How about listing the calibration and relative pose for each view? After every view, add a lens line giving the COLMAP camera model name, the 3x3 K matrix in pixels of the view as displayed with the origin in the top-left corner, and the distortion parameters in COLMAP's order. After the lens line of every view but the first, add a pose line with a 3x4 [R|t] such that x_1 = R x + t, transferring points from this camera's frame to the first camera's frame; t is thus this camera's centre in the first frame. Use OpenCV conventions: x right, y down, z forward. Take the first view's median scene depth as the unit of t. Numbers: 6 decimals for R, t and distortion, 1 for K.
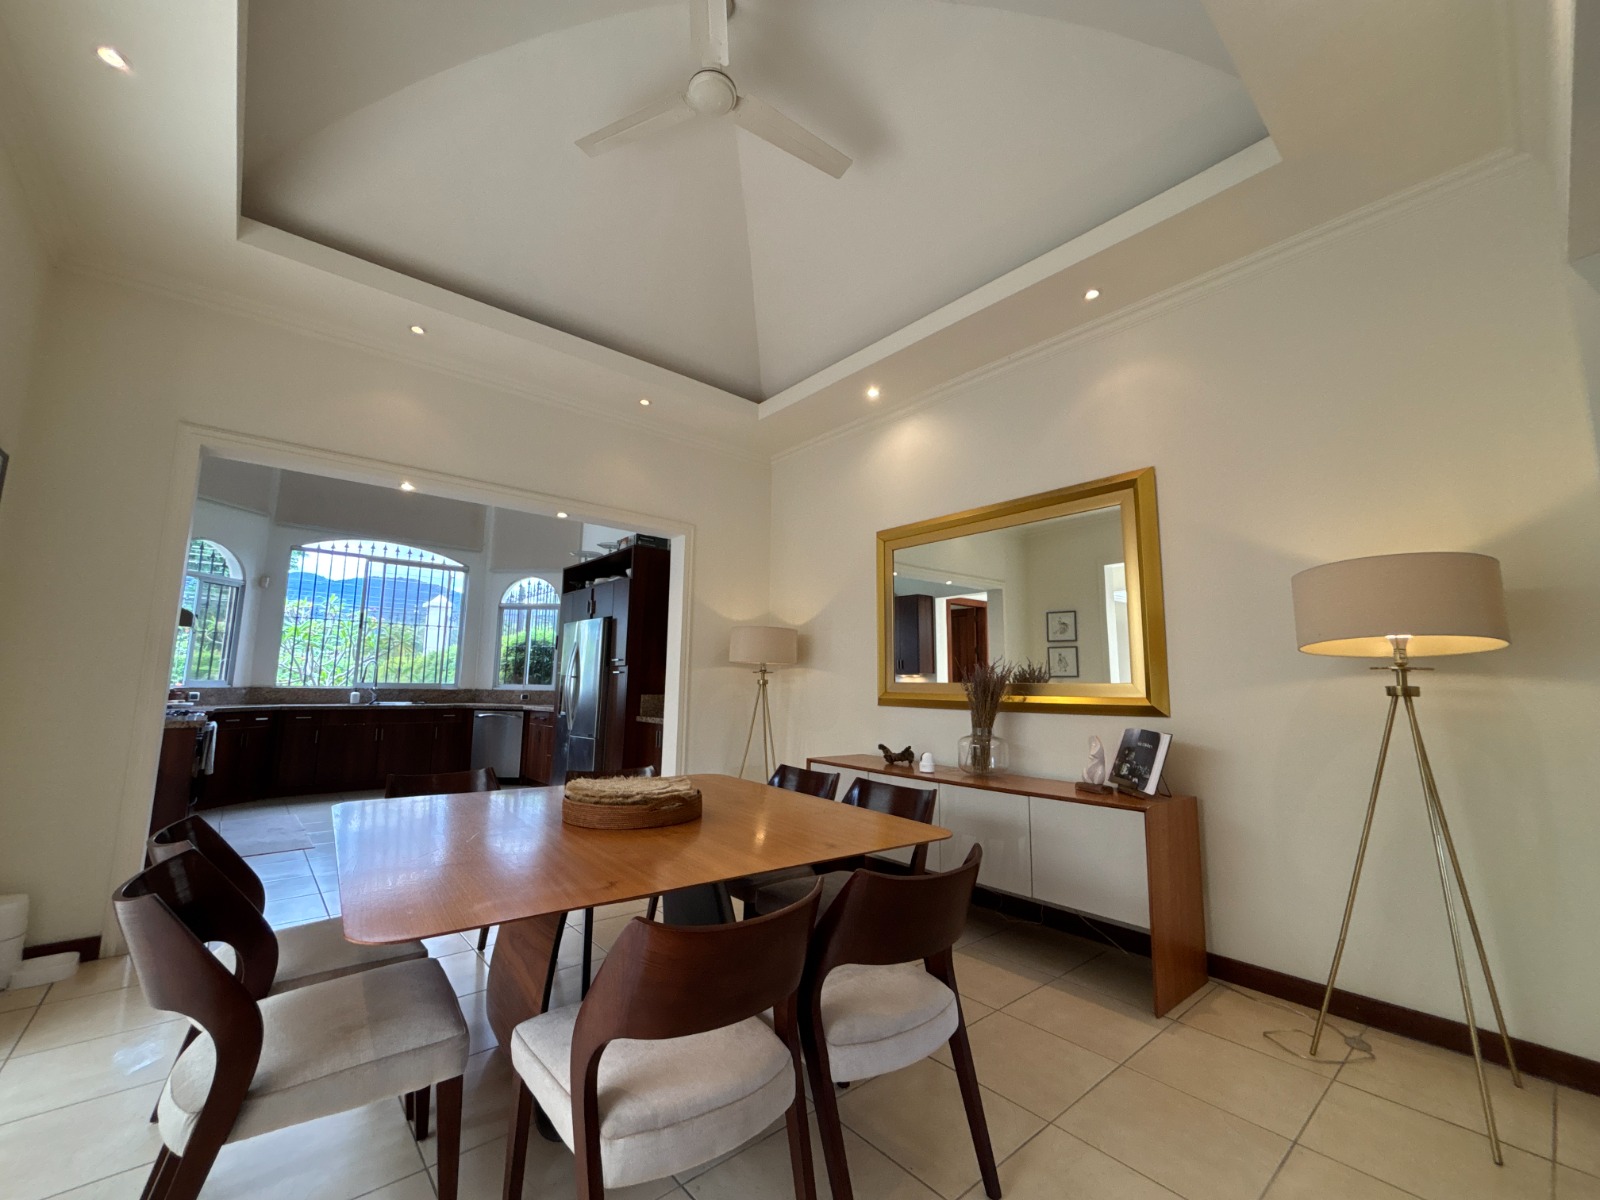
lens RADIAL K [[649.4, 0, 801.3], [0, 649.4, 597.6], [0, 0, 1]] dist [-0.002580, 0.000223]
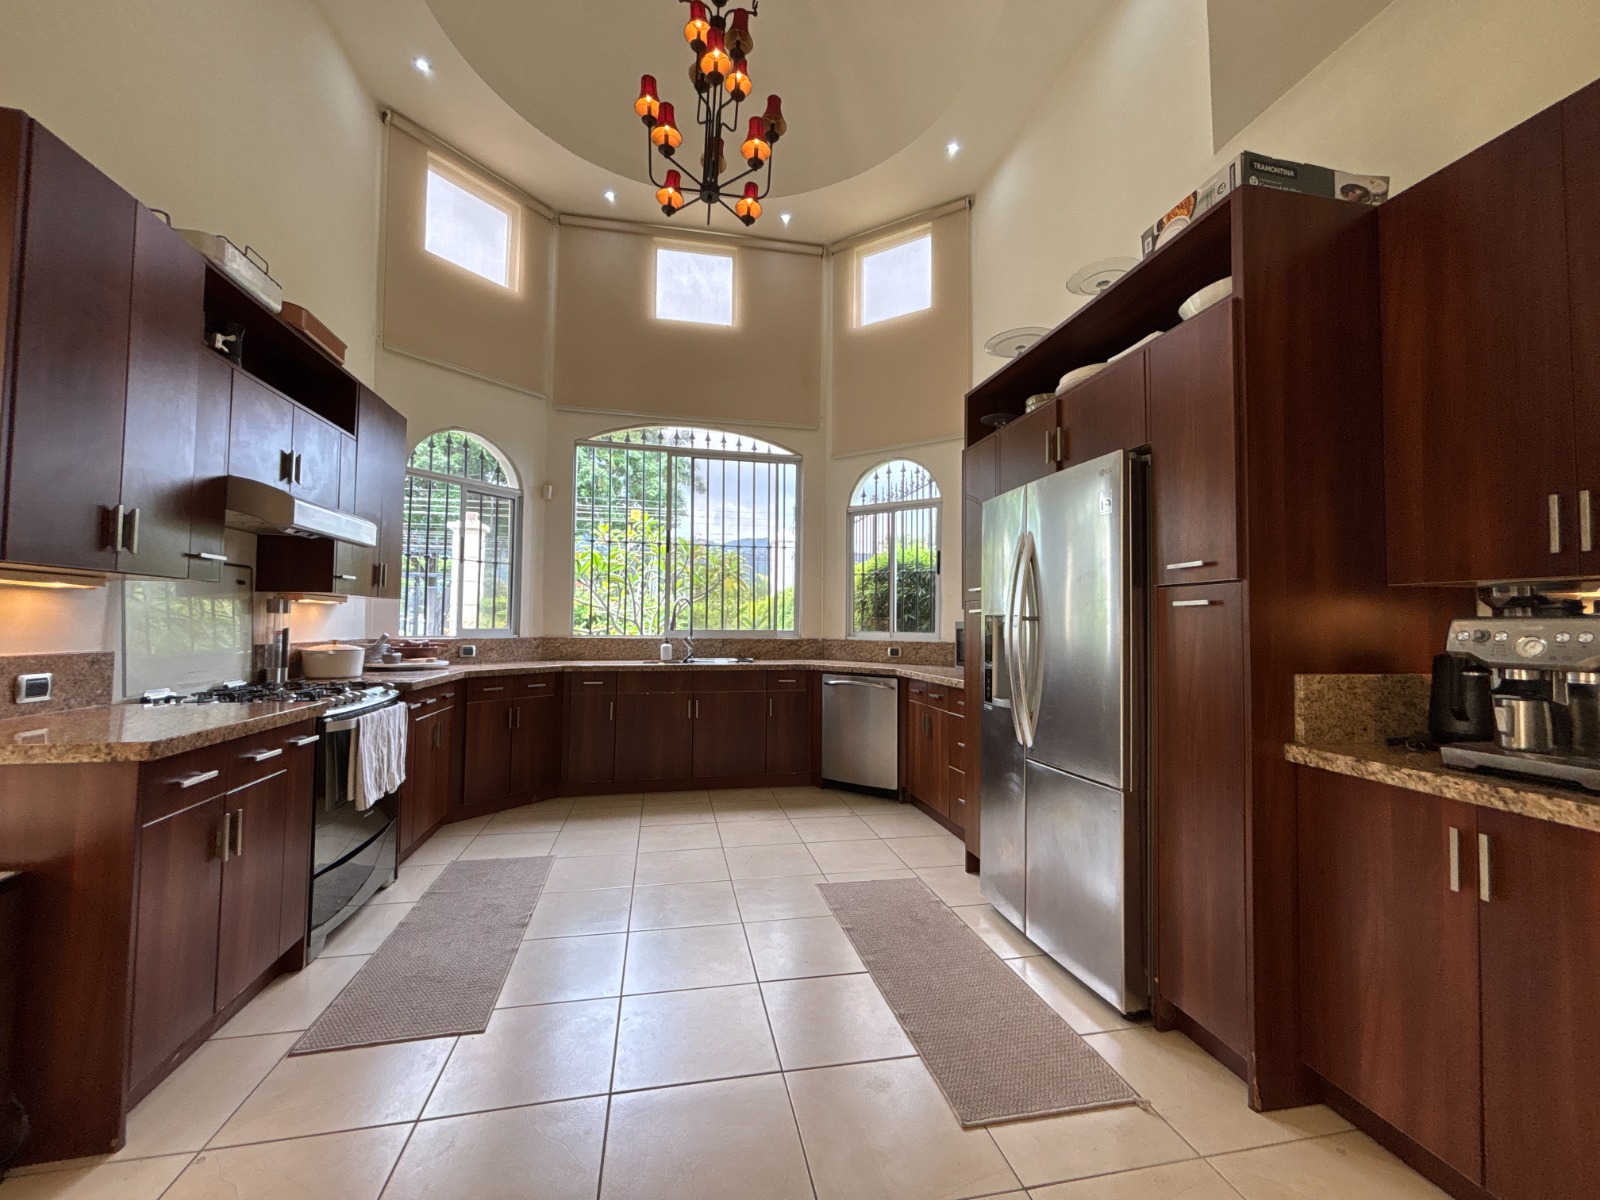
lens RADIAL K [[649.4, 0, 801.3], [0, 649.4, 597.6], [0, 0, 1]] dist [-0.002580, 0.000223]
pose [[0.872992, -0.025410, -0.487073, -0.205737], [0.068172, 0.995196, 0.070267, 0.053036], [0.482948, -0.094547, 0.870530, 0.433525]]
